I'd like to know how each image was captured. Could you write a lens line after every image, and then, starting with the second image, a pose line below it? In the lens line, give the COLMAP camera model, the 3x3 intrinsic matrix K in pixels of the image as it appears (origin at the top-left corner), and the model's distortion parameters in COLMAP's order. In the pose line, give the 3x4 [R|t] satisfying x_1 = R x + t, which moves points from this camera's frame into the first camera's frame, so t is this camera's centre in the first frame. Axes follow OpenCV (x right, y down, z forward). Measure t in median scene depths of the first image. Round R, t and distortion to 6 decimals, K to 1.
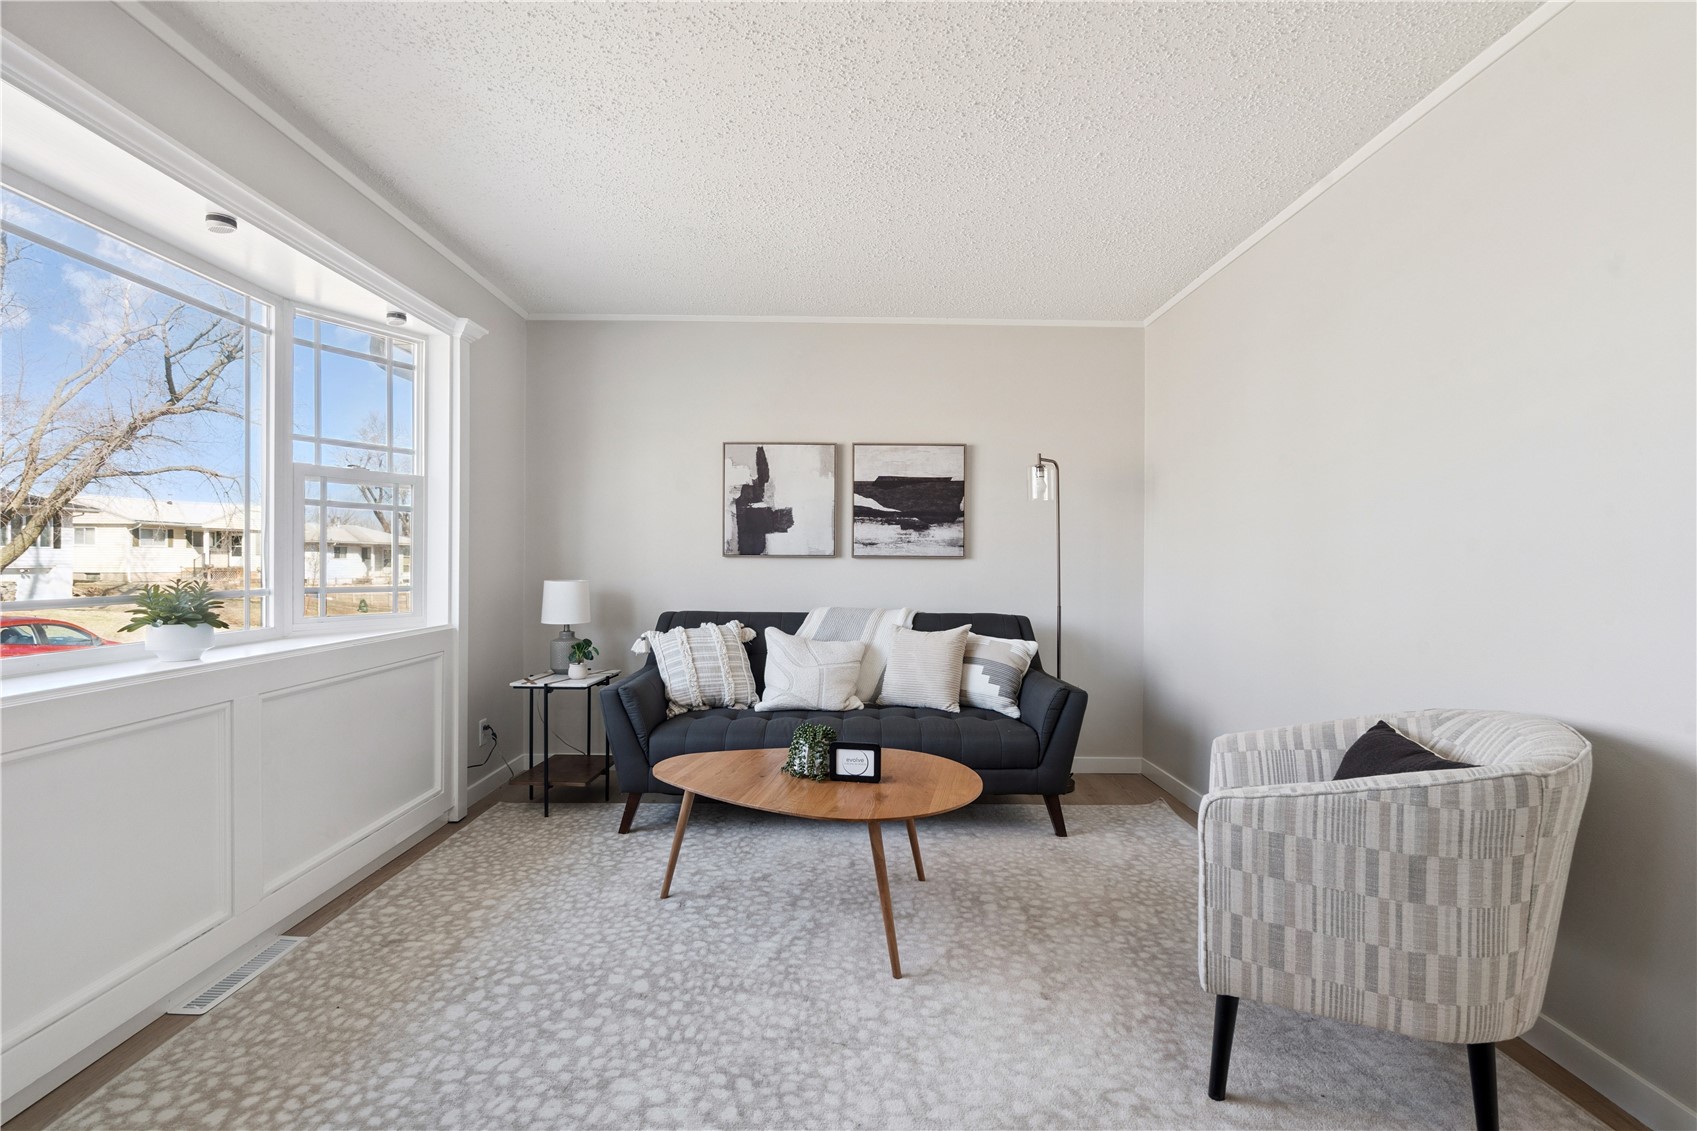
lens RADIAL K [[775.3, 0, 841.1], [0, 775.3, 572.7], [0, 0, 1]] dist [-0.009425, 0.003796]
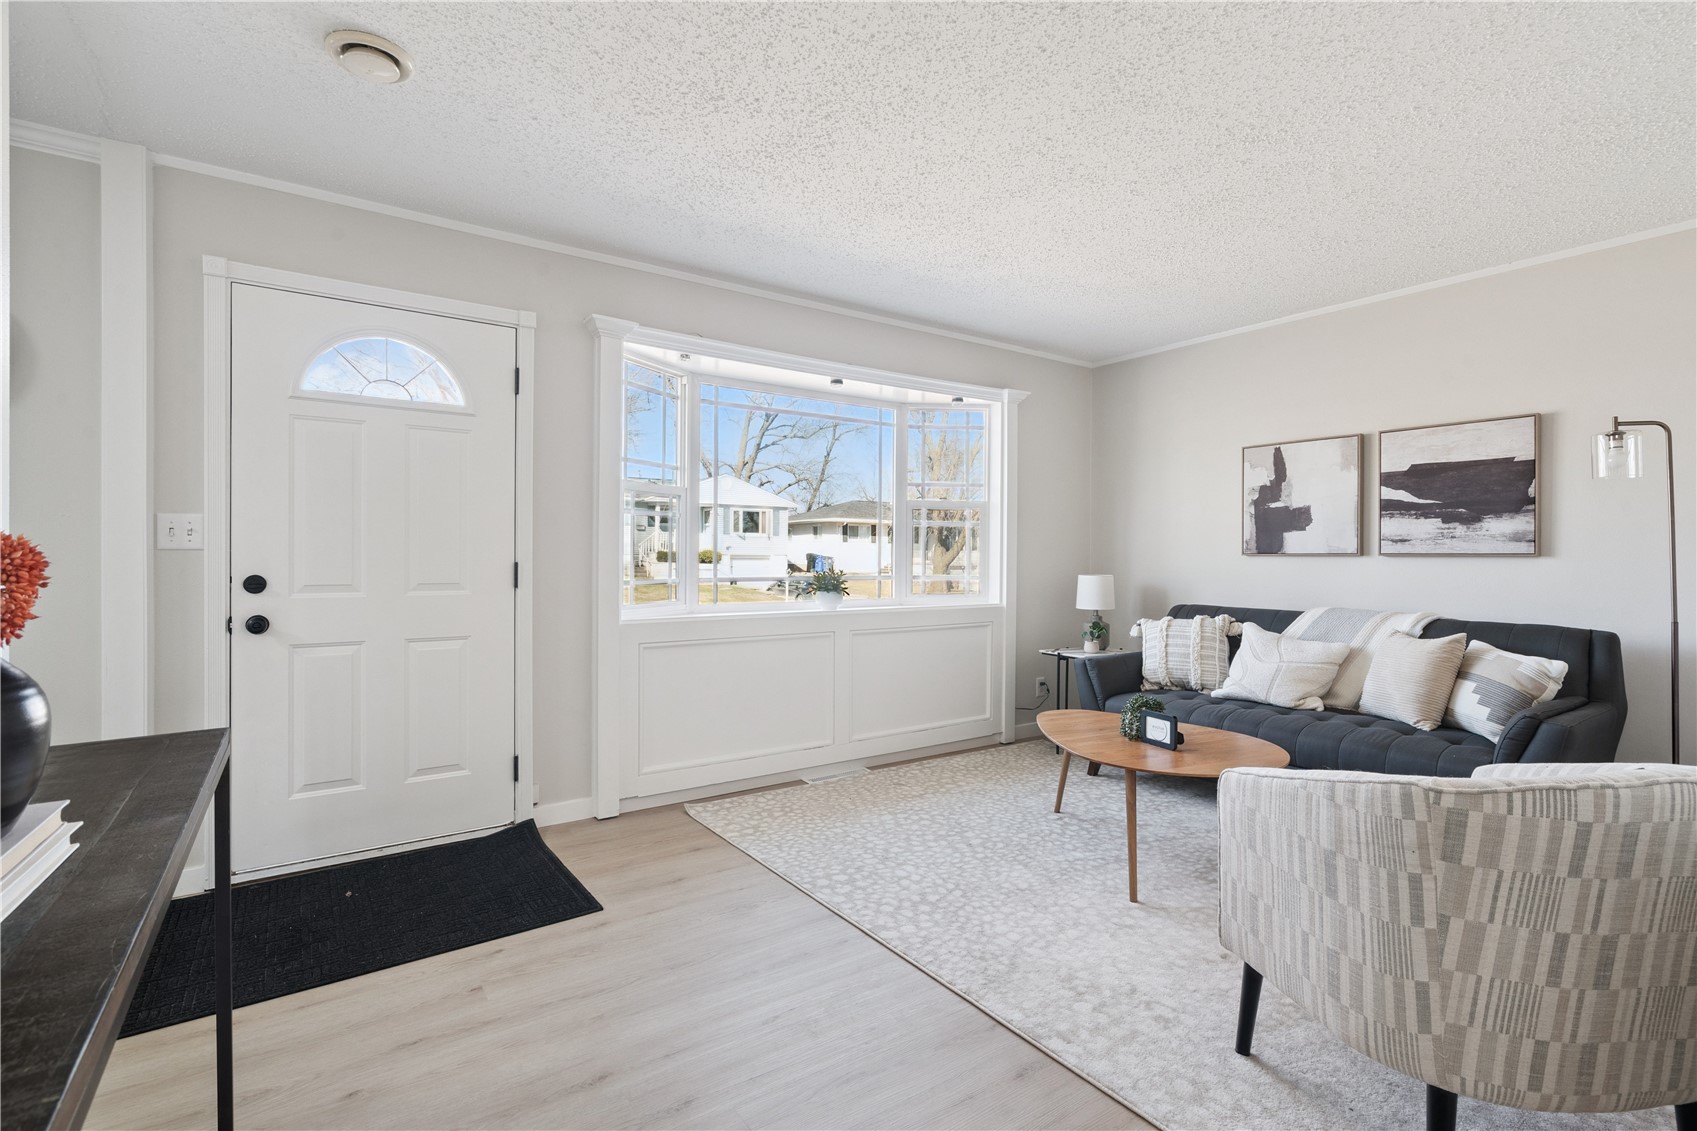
lens RADIAL K [[775.3, 0, 863.4], [0, 775.3, 565.9], [0, 0, 1]] dist [-0.009425, 0.003796]
pose [[0.575351, 0.005872, -0.817885, 0.476642], [-0.013990, 0.999899, -0.002663, 0.003915], [0.817787, 0.012975, 0.575375, -0.029118]]
